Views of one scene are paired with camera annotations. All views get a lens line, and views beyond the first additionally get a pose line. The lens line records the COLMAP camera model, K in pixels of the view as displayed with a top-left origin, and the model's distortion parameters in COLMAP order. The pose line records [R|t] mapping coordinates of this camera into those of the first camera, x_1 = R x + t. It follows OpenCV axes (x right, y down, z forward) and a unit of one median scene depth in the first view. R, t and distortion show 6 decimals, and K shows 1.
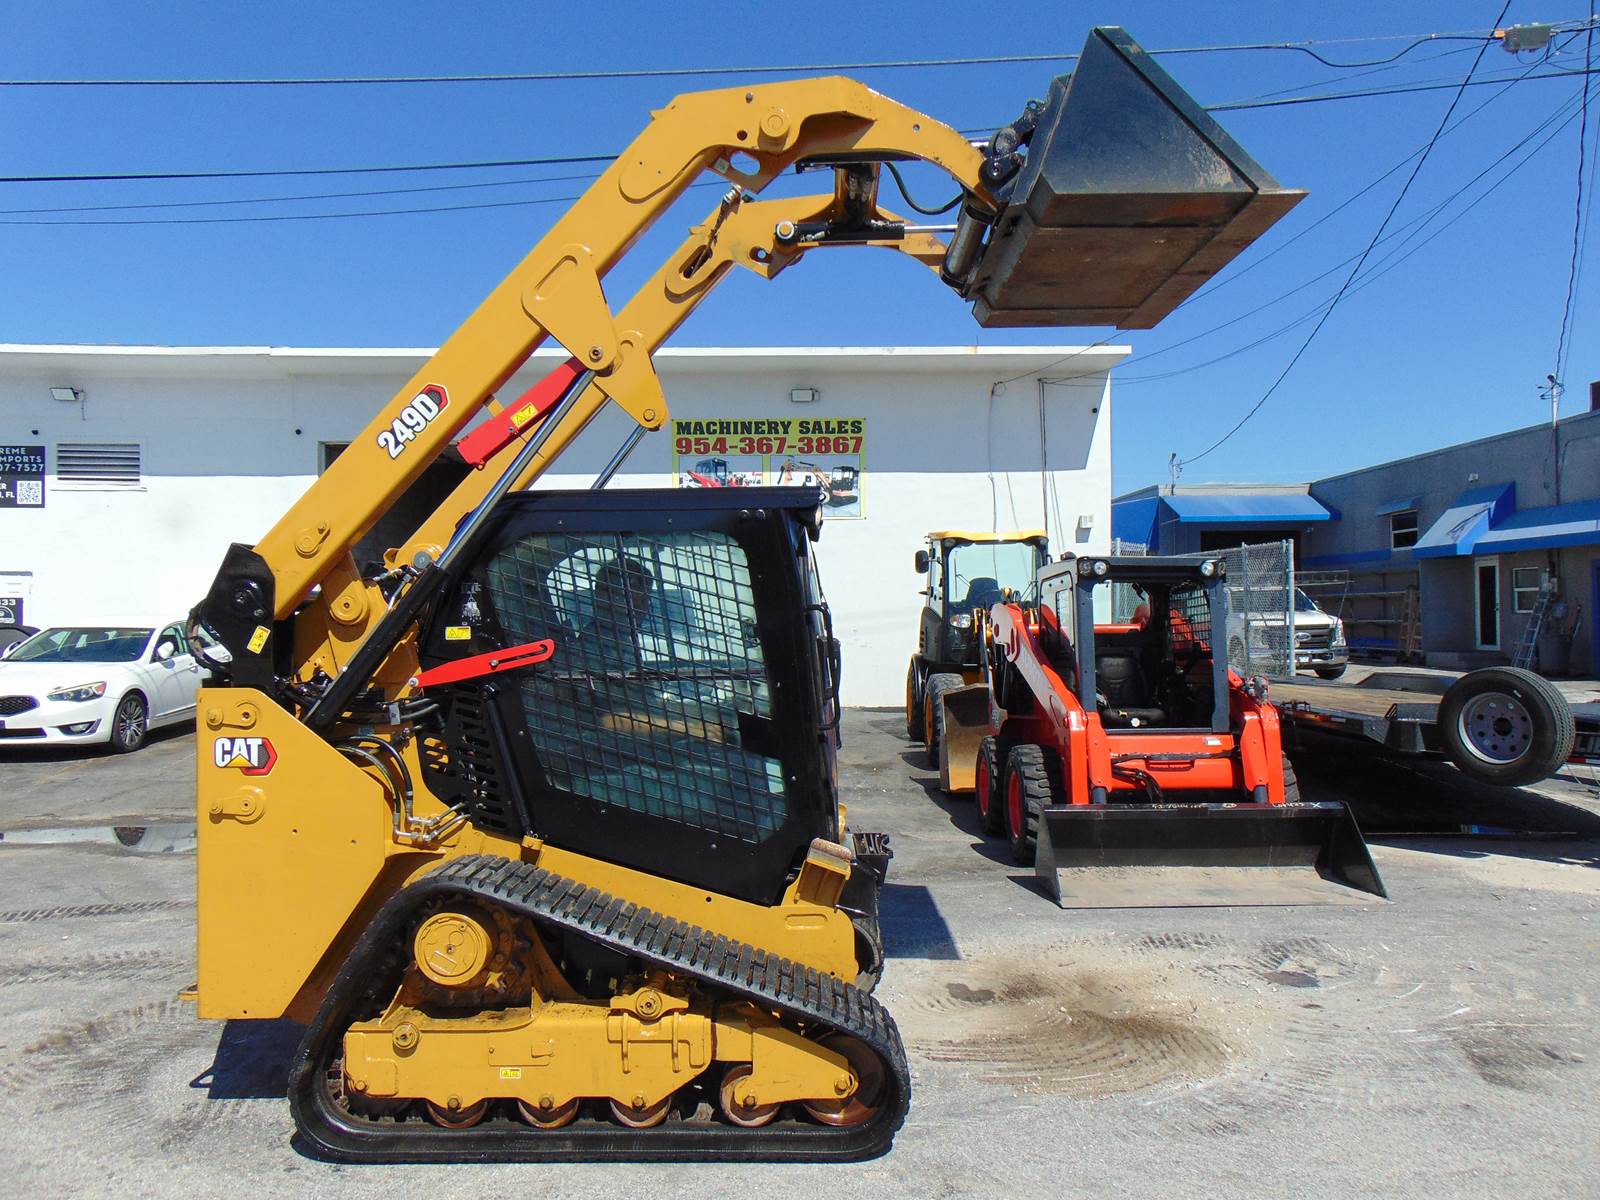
lens RADIAL K [[1188.7, 0, 801.8], [0, 1188.7, 602.8], [0, 0, 1]] dist [-0.007873, 0.034774]
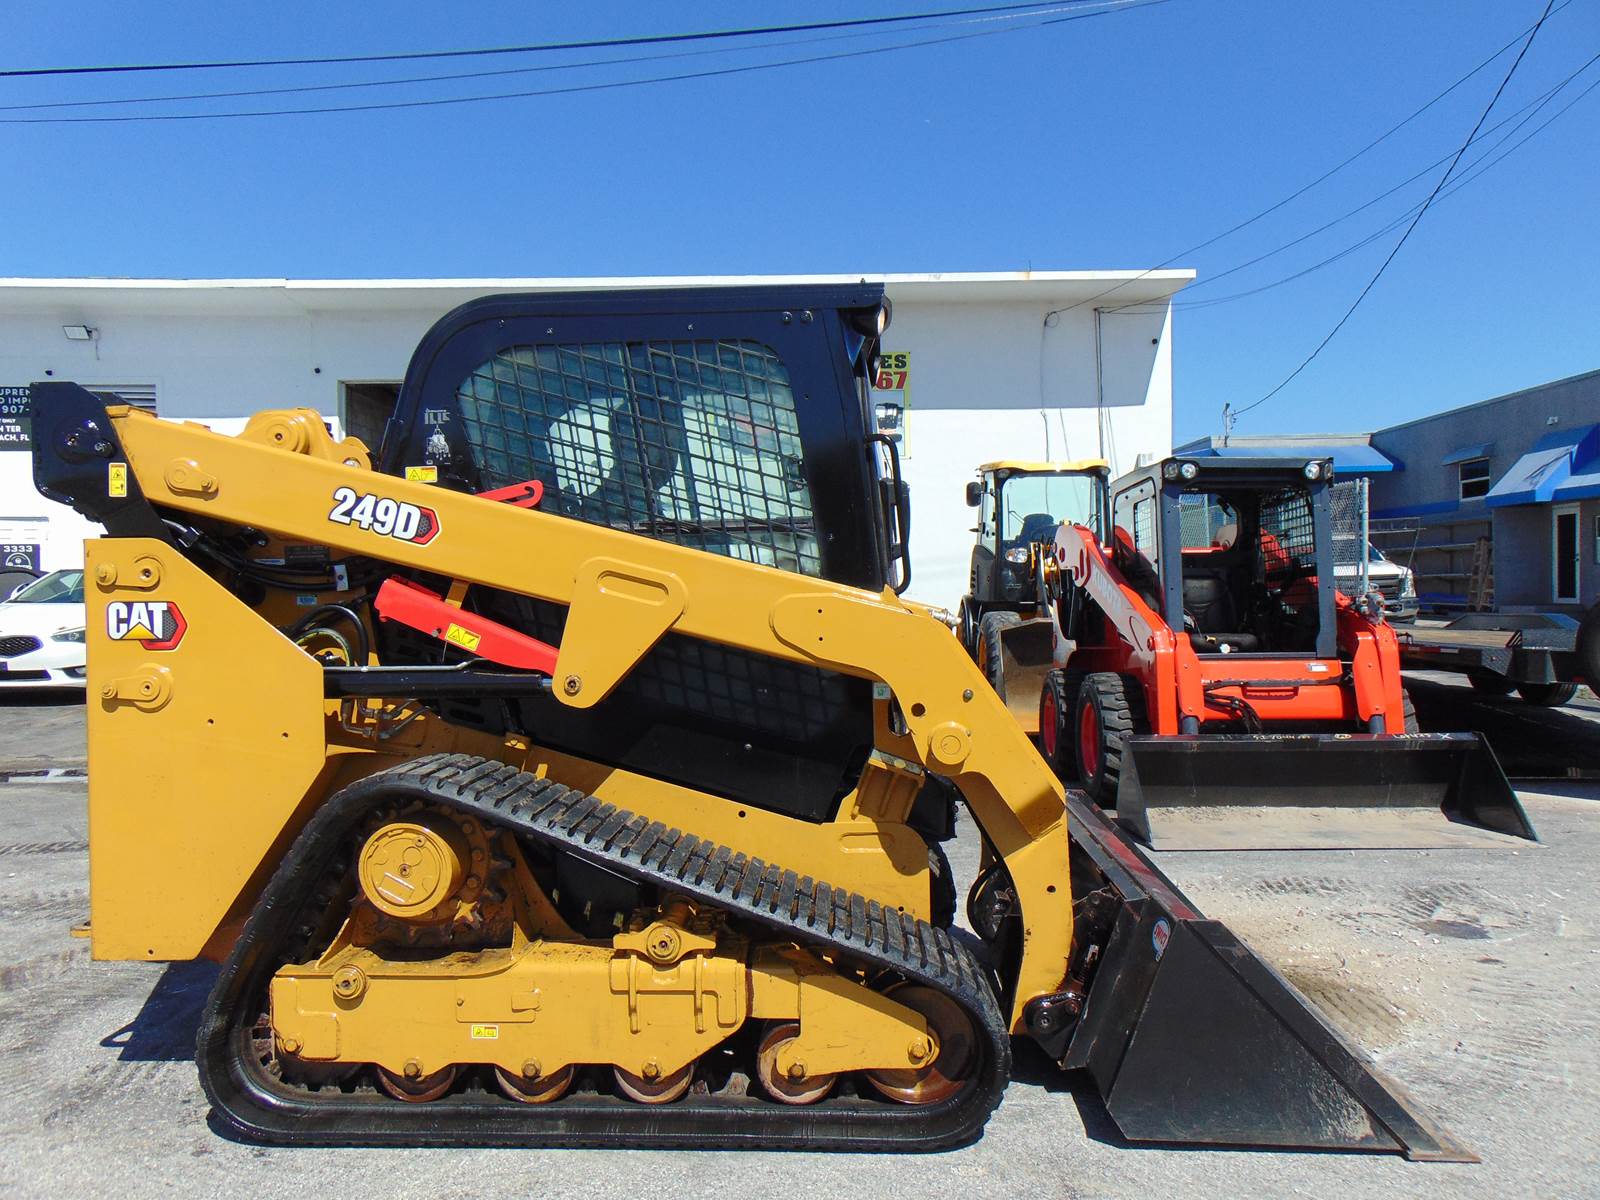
lens RADIAL K [[1188.7, 0, 800.9], [0, 1188.7, 603.5], [0, 0, 1]] dist [-0.007873, 0.034774]
pose [[0.999486, -0.001952, -0.032005, -0.007676], [0.002800, 0.999645, 0.026494, 0.046778], [0.031942, -0.026570, 0.999137, 0.115996]]
